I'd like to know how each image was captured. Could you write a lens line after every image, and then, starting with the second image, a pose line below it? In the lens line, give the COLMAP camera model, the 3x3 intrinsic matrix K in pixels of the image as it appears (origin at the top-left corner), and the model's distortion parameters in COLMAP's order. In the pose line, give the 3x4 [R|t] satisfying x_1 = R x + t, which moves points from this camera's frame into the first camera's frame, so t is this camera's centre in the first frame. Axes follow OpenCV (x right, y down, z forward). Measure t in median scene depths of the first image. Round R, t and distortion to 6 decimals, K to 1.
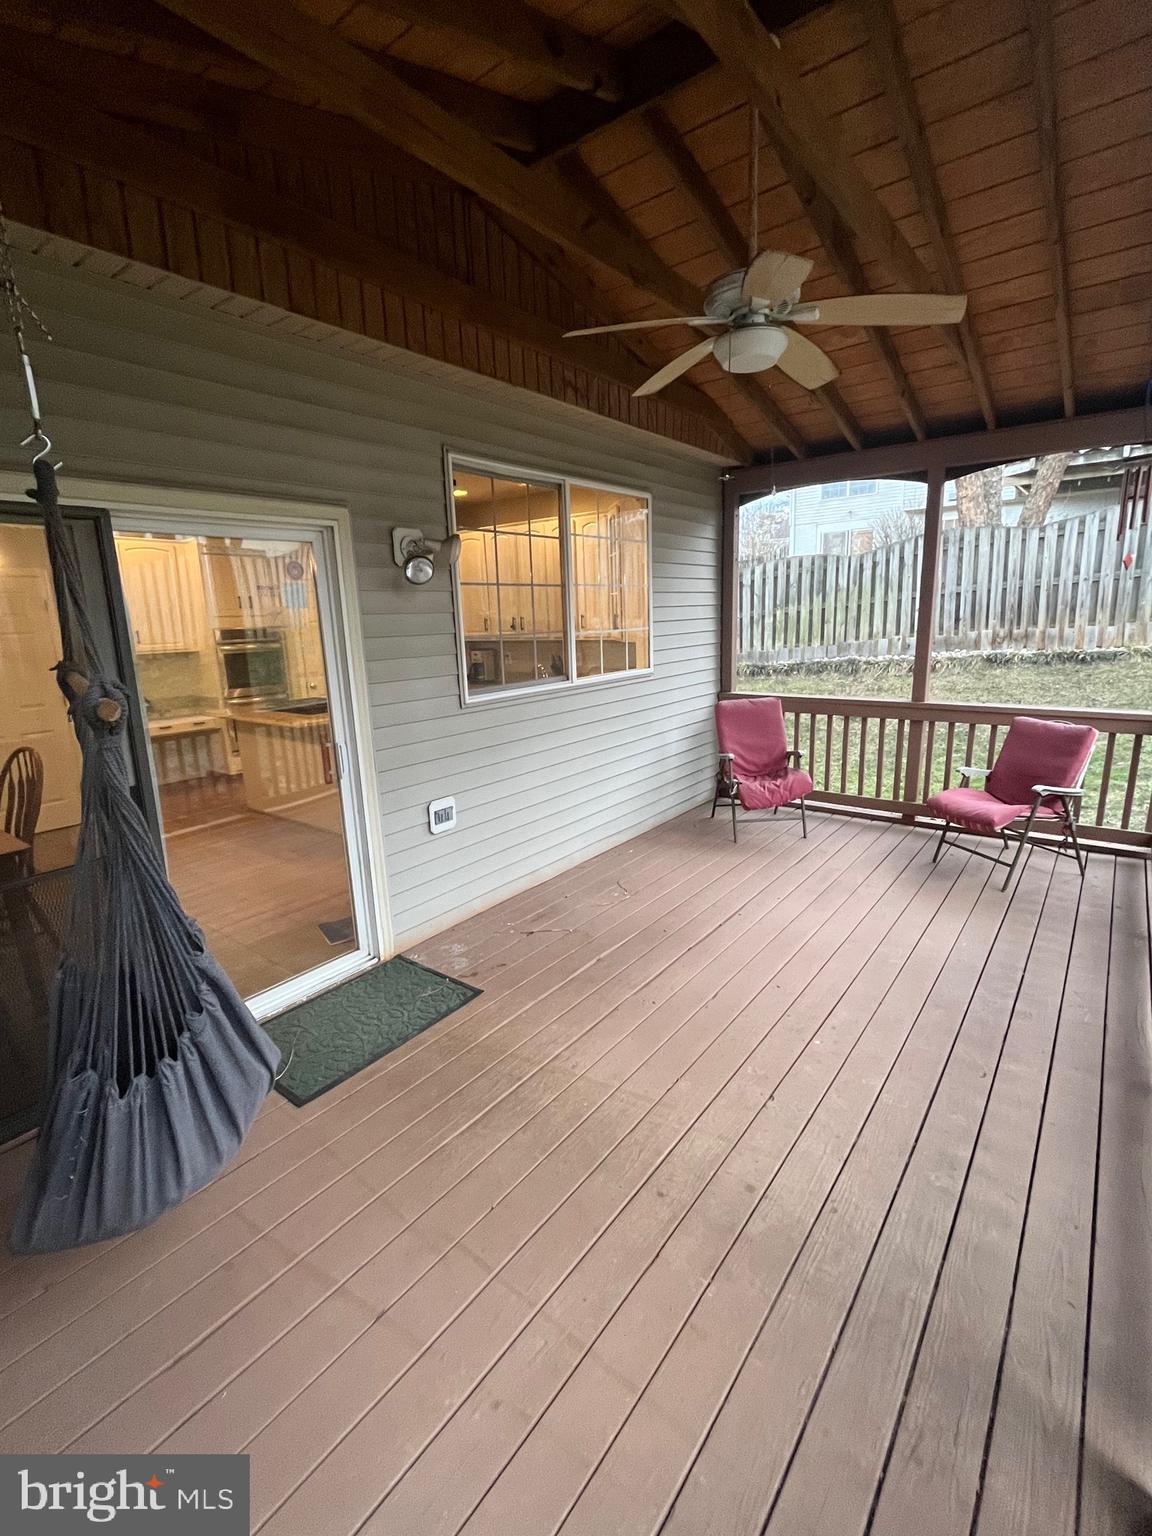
lens RADIAL K [[686.7, 0, 572.1], [0, 686.7, 759.3], [0, 0, 1]] dist [-0.001743, -0.000740]
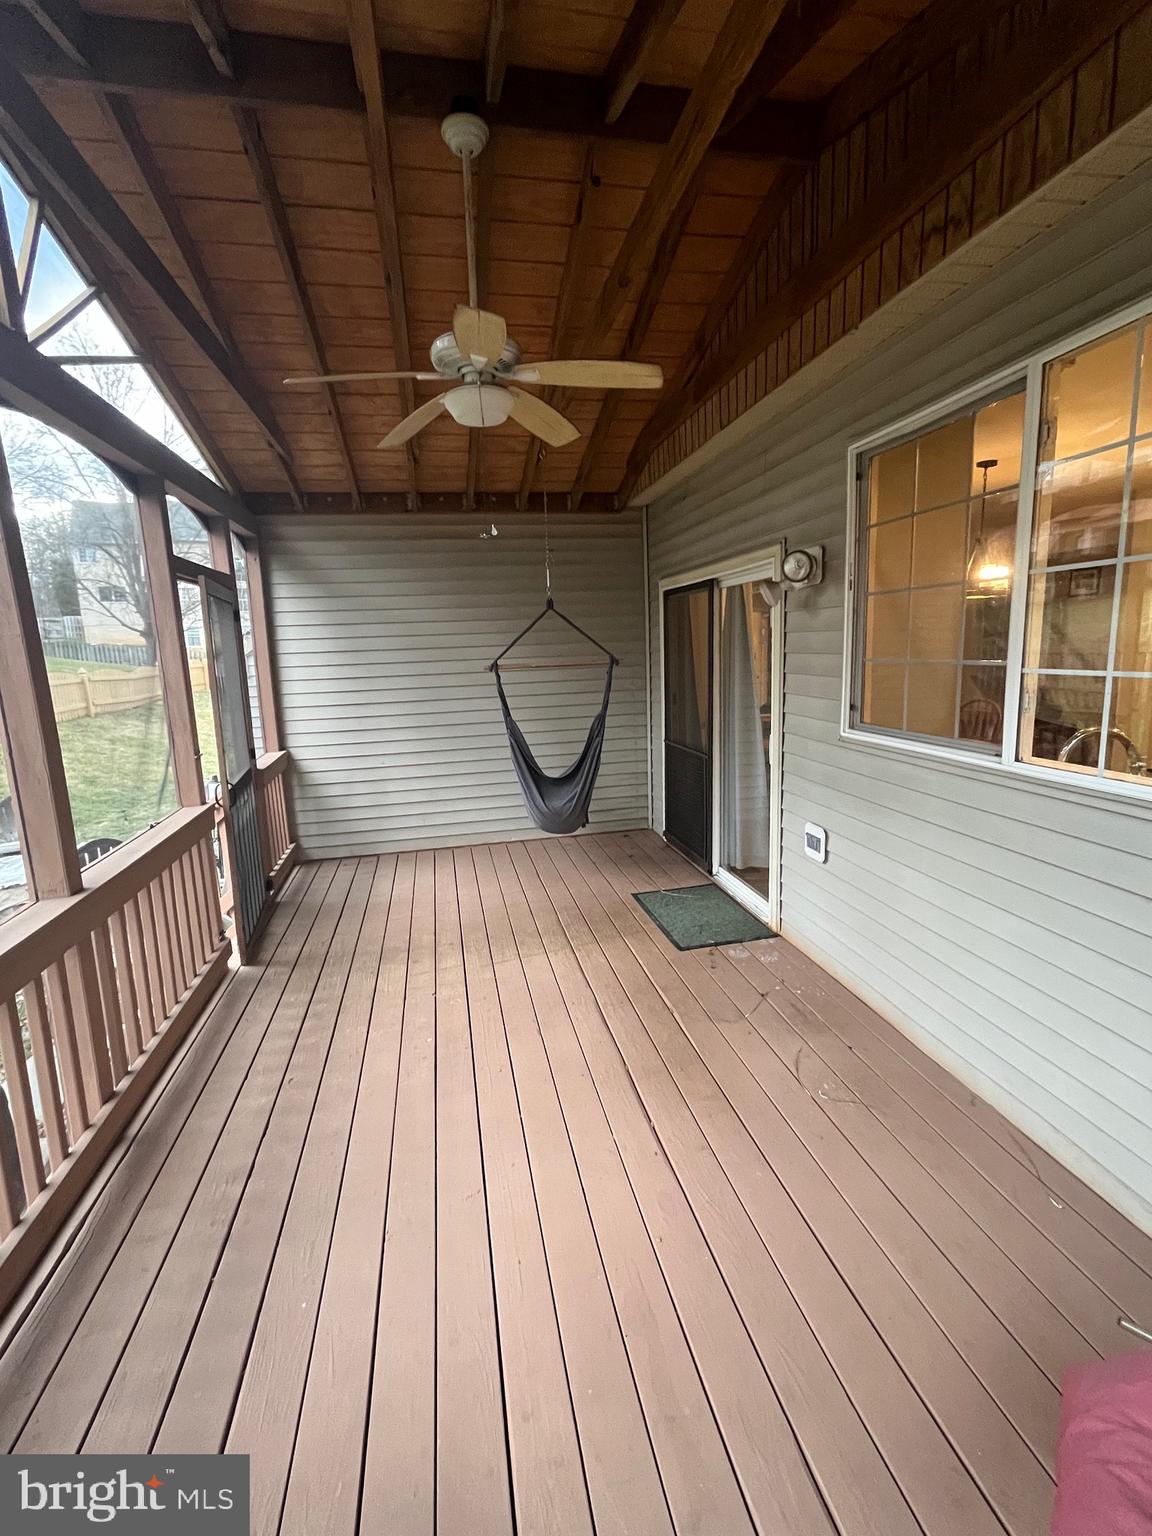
lens RADIAL K [[686.7, 0, 572.1], [0, 686.7, 759.3], [0, 0, 1]] dist [-0.001743, -0.000740]
pose [[-0.643837, 0.179469, -0.743818, 0.942597], [-0.104119, 0.942513, 0.317535, -0.386332], [0.758046, 0.281886, -0.588138, 1.677316]]
